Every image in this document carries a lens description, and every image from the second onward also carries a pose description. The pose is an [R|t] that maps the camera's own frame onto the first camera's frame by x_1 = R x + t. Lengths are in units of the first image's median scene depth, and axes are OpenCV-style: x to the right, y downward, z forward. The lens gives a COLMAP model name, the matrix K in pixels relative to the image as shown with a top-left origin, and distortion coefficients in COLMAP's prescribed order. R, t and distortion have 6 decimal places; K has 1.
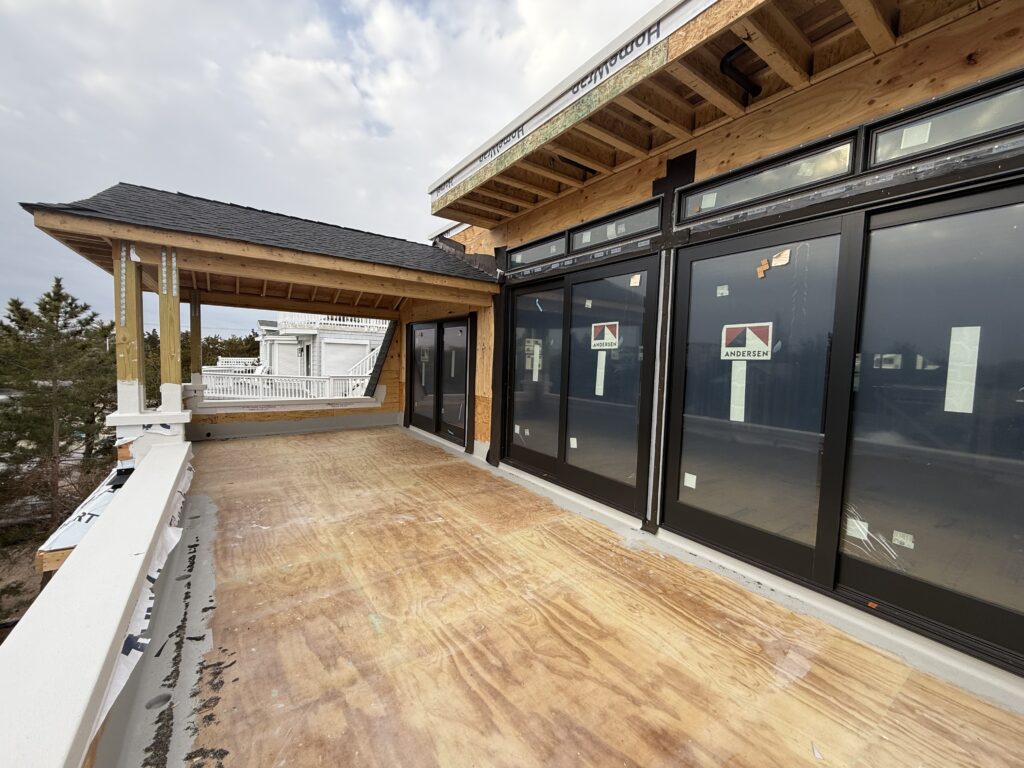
lens RADIAL K [[407.9, 0, 510.1], [0, 407.9, 382.8], [0, 0, 1]] dist [0.001996, 0.000314]
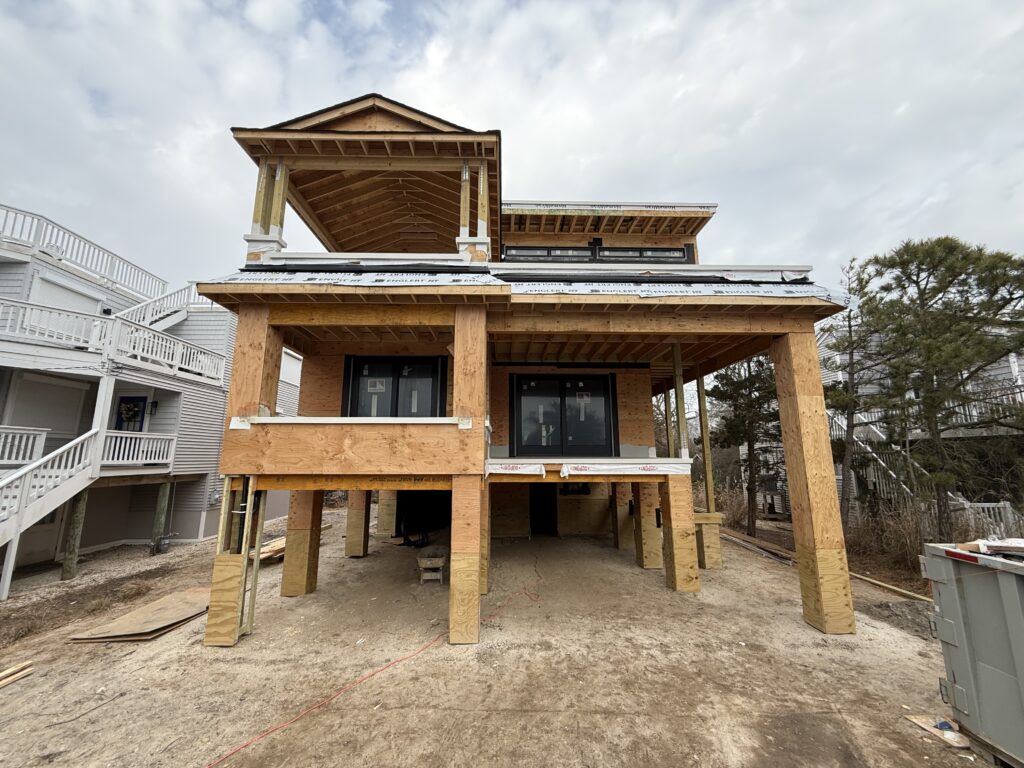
lens RADIAL K [[407.9, 0, 513.6], [0, 407.9, 385.3], [0, 0, 1]] dist [0.001996, 0.000314]
pose [[0.544995, 0.114384, 0.830601, -2.202762], [0.073255, 0.980366, -0.183074, 1.005498], [-0.835233, 0.160620, 0.525915, 0.019160]]
